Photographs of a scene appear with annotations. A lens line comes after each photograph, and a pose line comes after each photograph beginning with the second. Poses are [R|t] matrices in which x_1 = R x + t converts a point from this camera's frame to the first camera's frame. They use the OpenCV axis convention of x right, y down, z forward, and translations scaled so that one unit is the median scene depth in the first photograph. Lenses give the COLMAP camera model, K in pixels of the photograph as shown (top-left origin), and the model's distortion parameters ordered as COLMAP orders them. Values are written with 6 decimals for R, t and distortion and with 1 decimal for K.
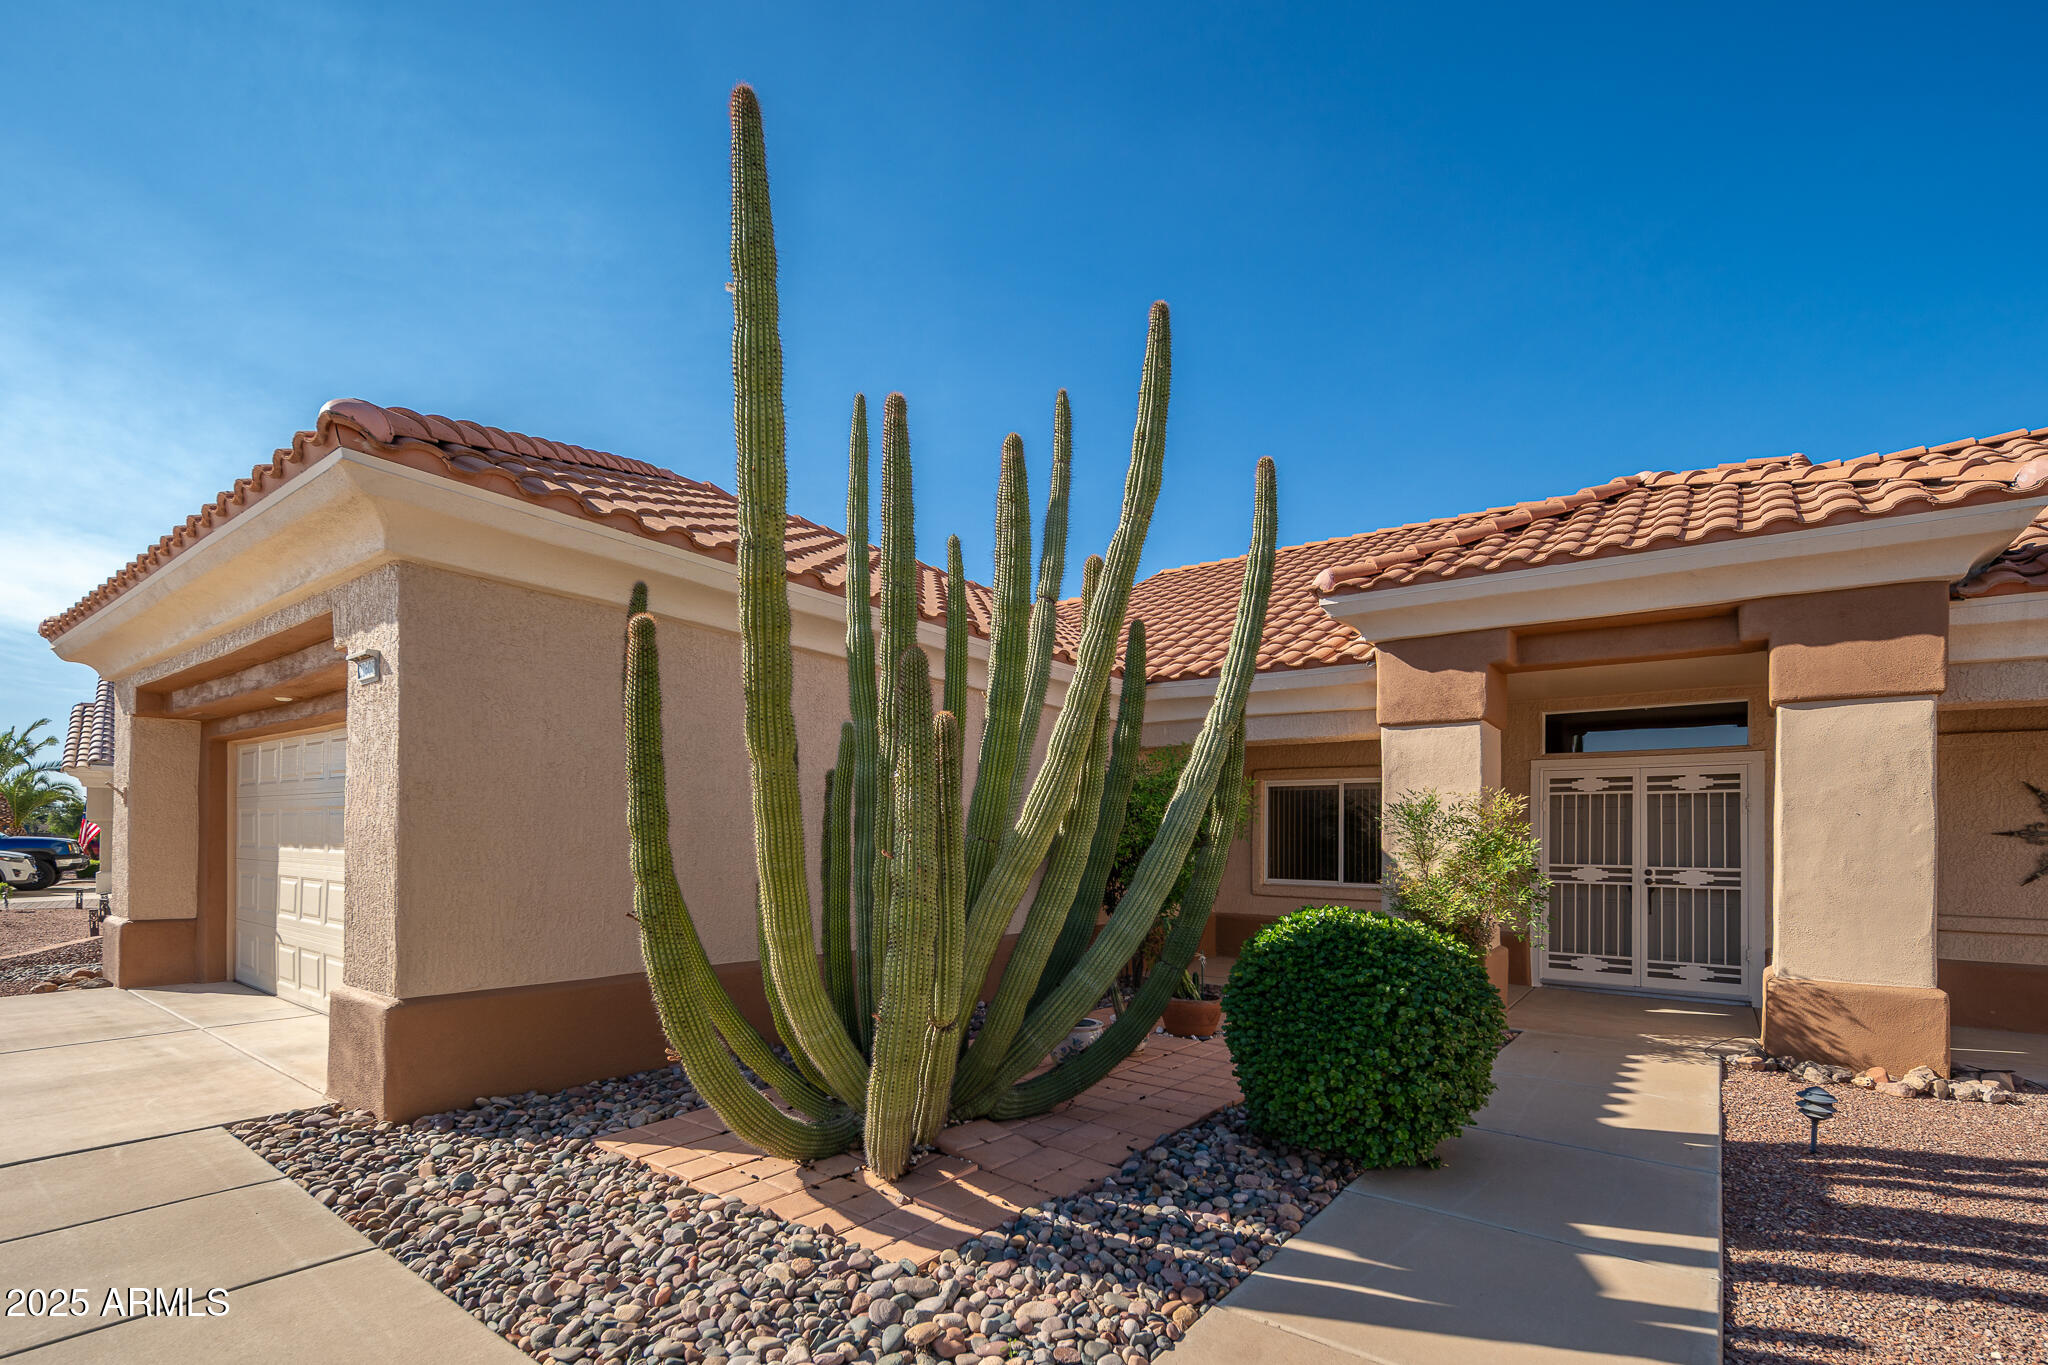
lens RADIAL K [[922.2, 0, 1025.8], [0, 922.2, 821.6], [0, 0, 1]] dist [0.000656, -0.000085]
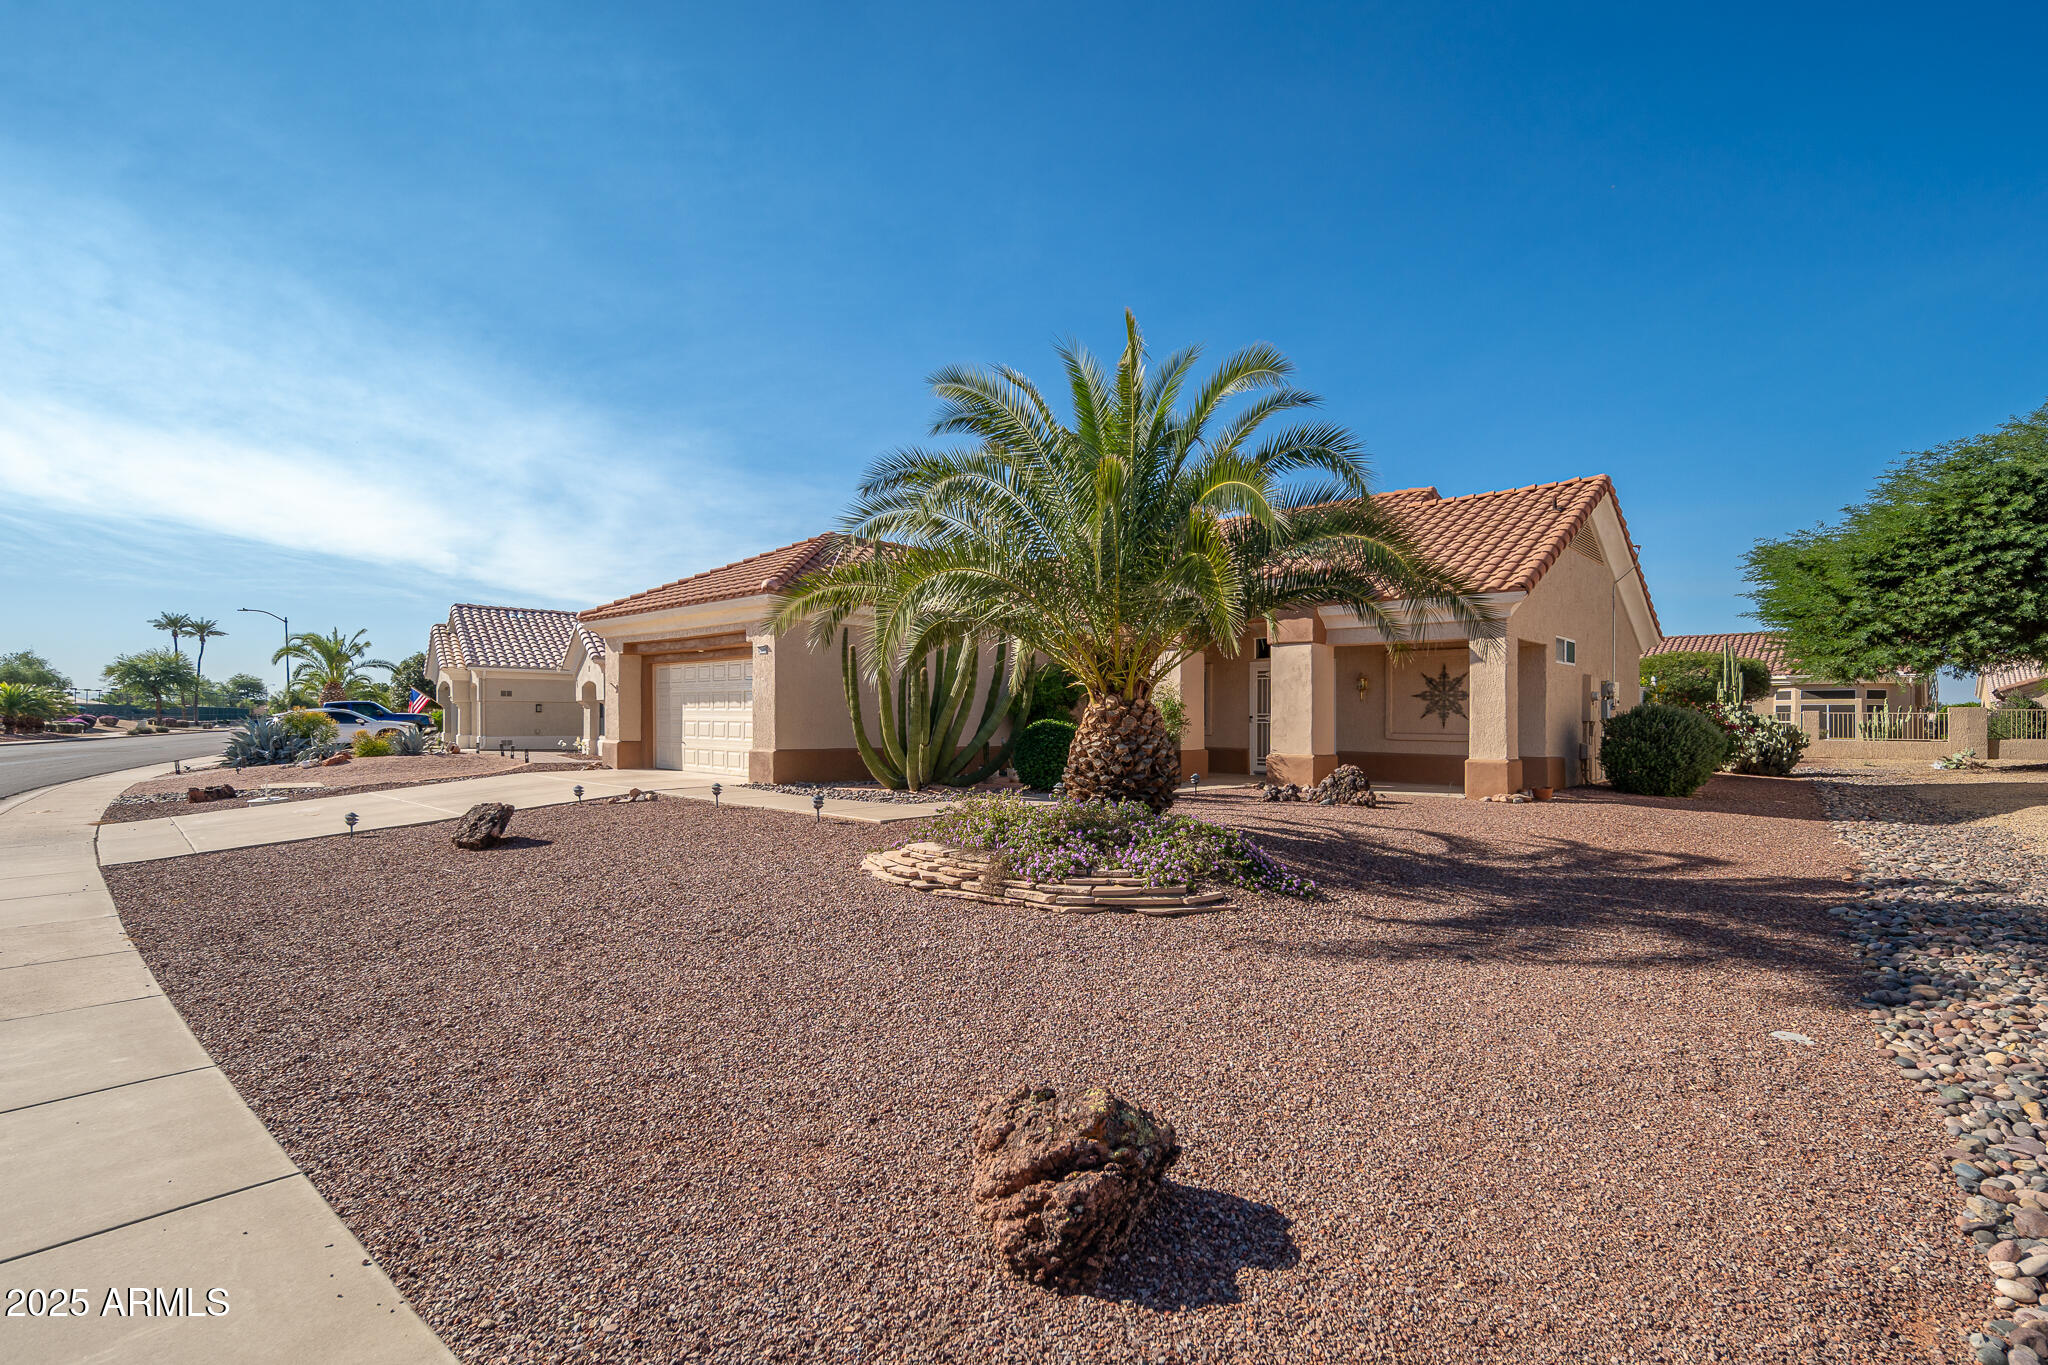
lens RADIAL K [[910.8, 0, 1023.1], [0, 910.8, 726.9], [0, 0, 1]] dist [0.000122, 0.000000]
pose [[0.991544, -0.006548, -0.129608, 0.475904], [0.010681, 0.999456, 0.031219, 0.011333], [0.129333, -0.032339, 0.991074, -1.597941]]
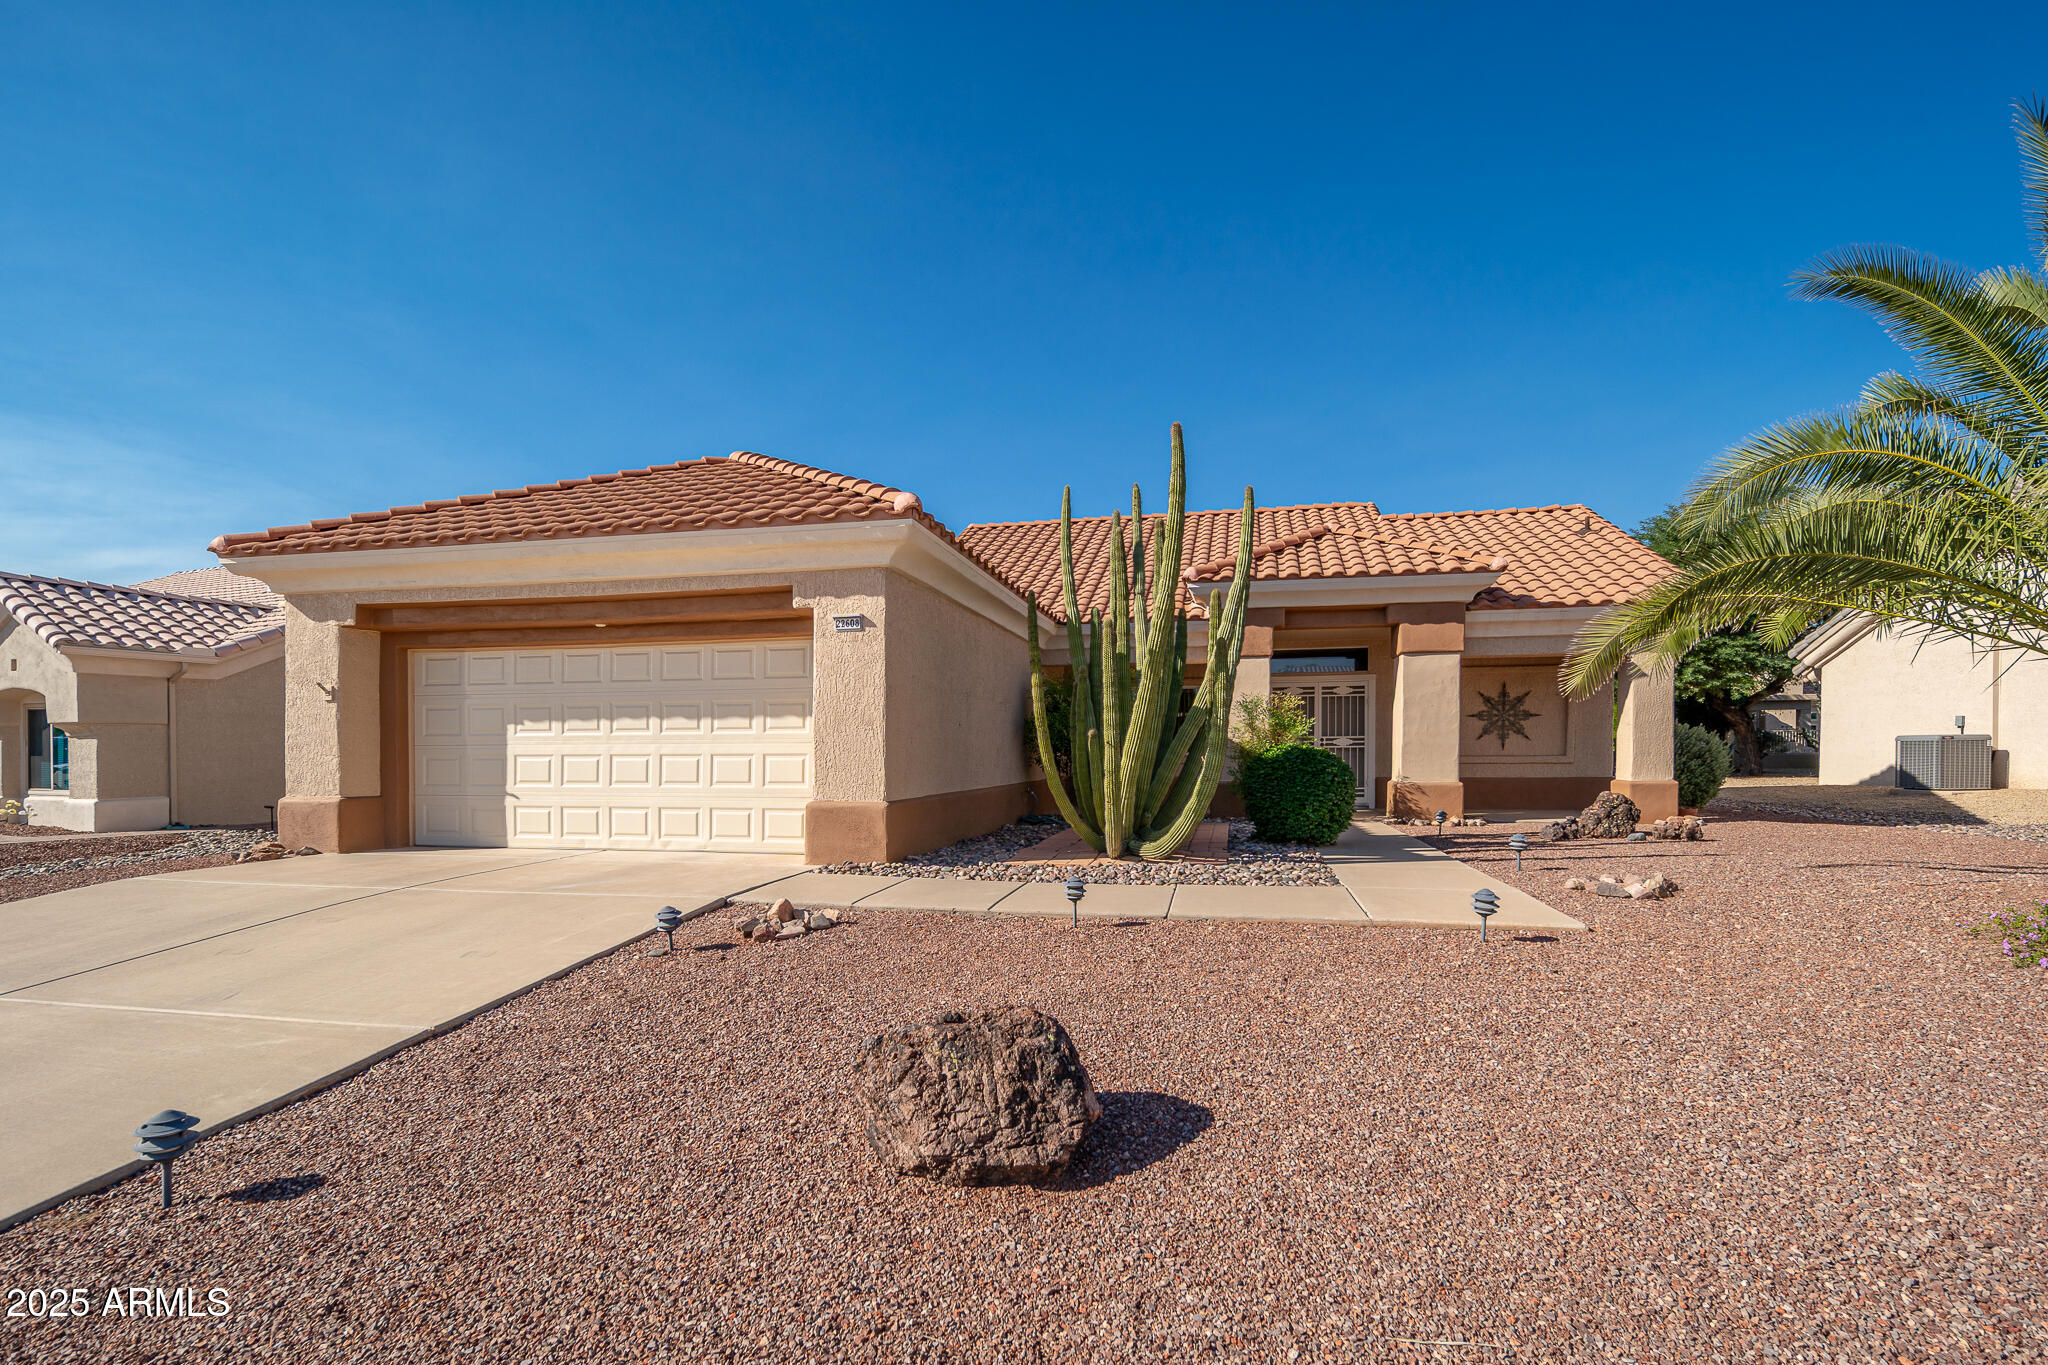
lens RADIAL K [[905.7, 0, 1018.4], [0, 905.7, 759.3], [0, 0, 1]] dist [0.000253, -0.000018]
pose [[0.916943, -0.024401, 0.398271, -0.867332], [0.009608, 0.999189, 0.039098, 0.026696], [-0.398902, -0.032024, 0.916434, -0.589948]]
